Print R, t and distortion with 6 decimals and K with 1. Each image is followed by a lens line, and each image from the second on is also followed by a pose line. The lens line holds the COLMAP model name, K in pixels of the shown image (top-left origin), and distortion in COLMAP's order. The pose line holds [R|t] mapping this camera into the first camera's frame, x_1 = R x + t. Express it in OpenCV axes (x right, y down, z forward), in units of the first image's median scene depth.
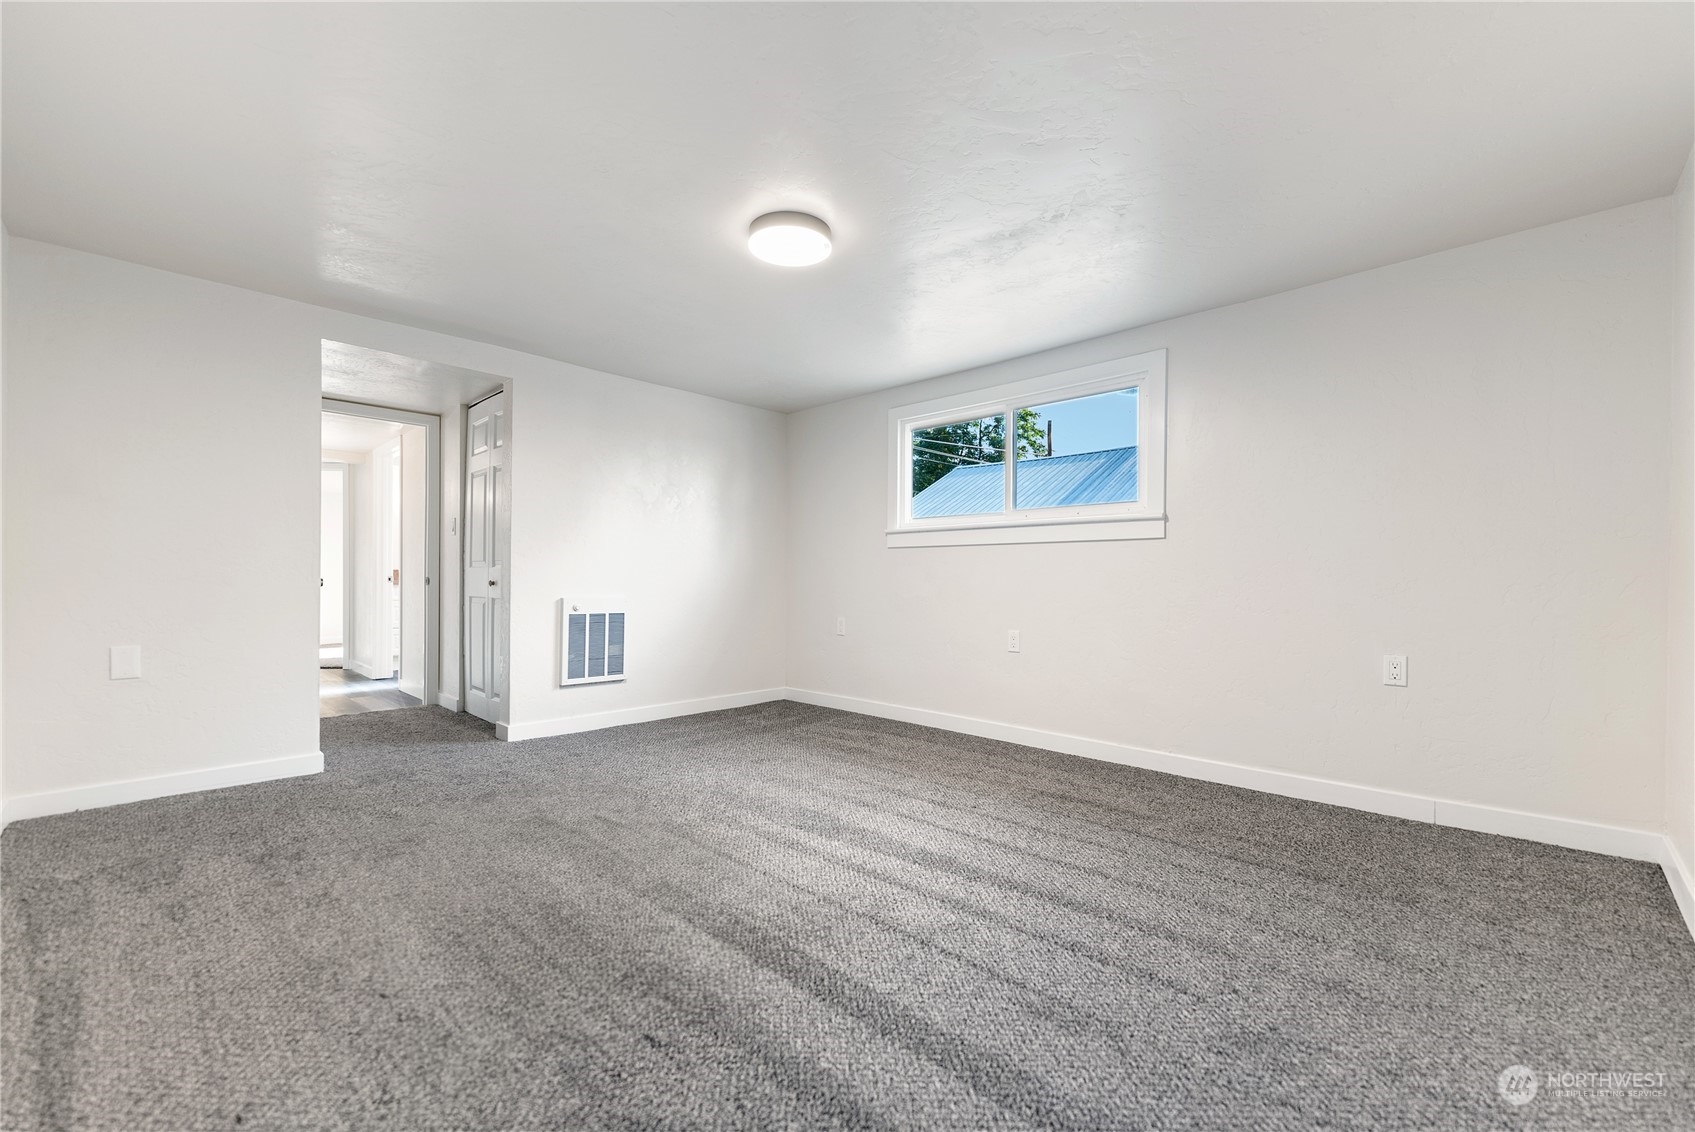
lens RADIAL K [[683.3, 0, 849.9], [0, 683.3, 576.9], [0, 0, 1]] dist [0.002859, -0.000404]
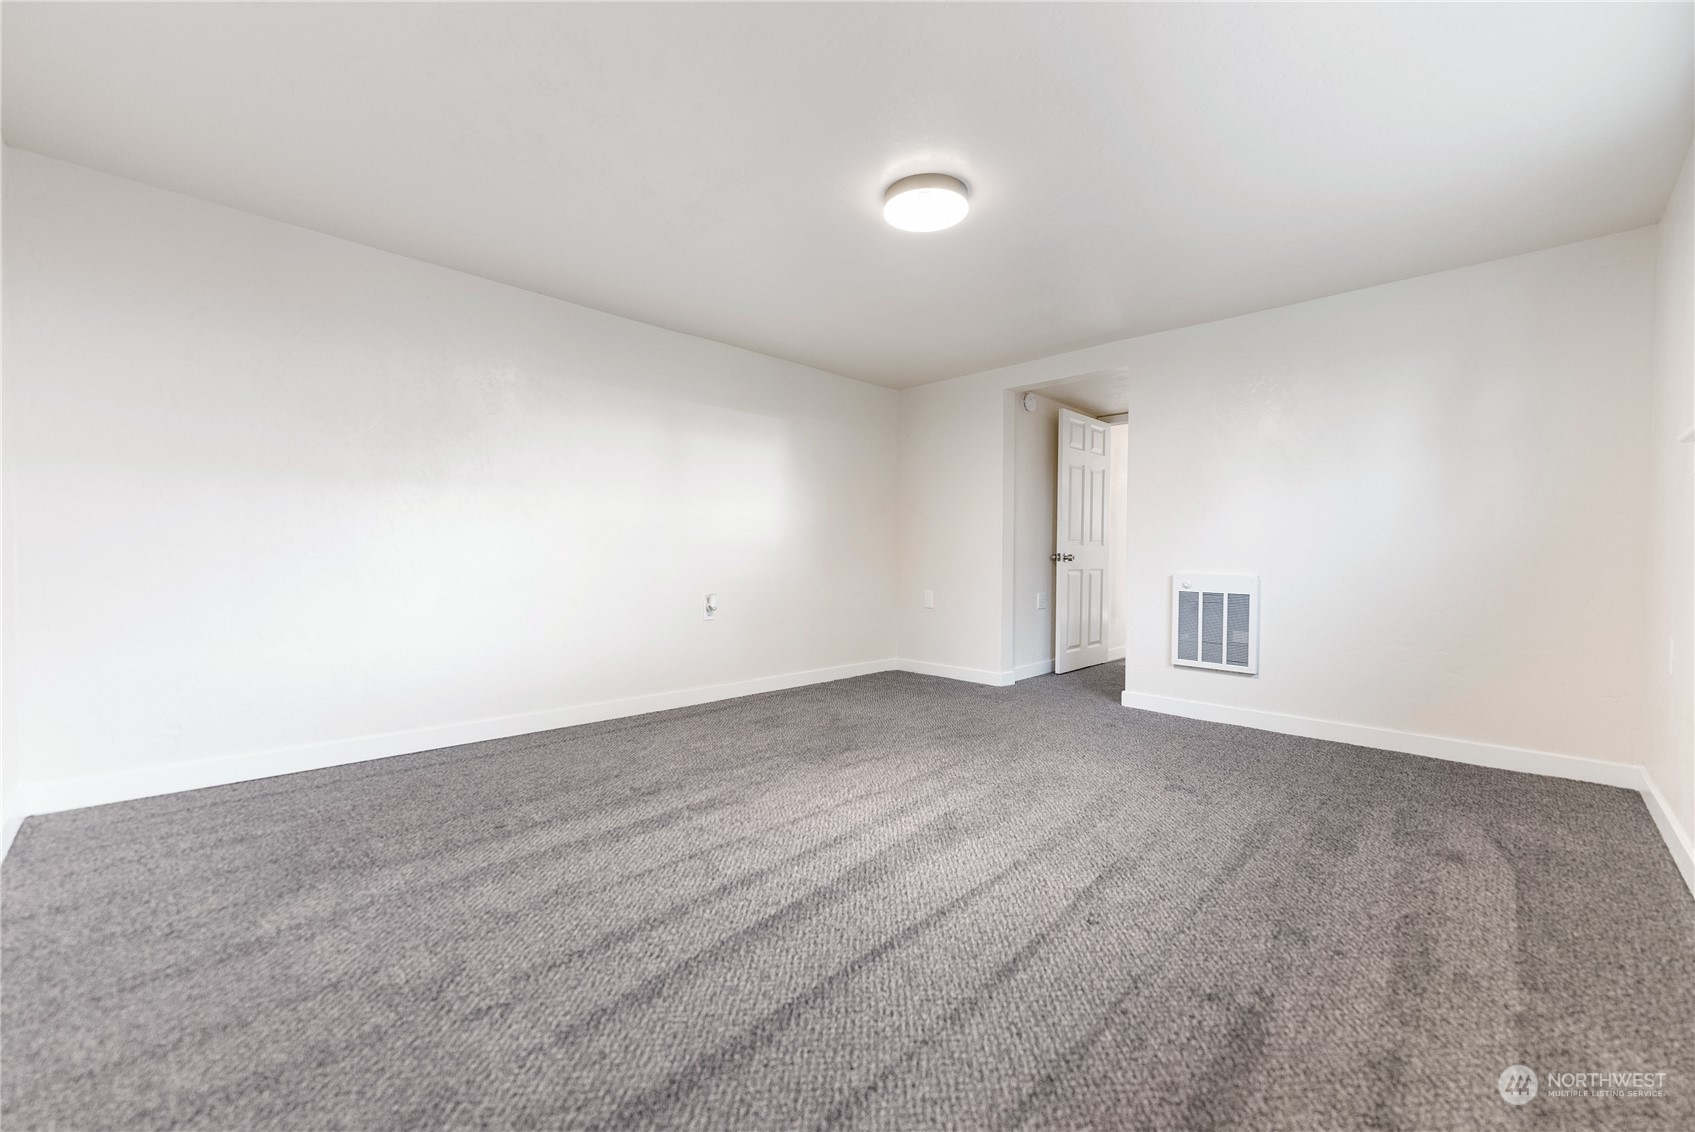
lens RADIAL K [[683.3, 0, 849.7], [0, 683.3, 563.4], [0, 0, 1]] dist [0.002859, -0.000404]
pose [[-0.010634, 0.001354, -0.999943, 0.574043], [0.005599, 0.999983, 0.001294, 0.012587], [0.999928, -0.005585, -0.010641, 0.576694]]
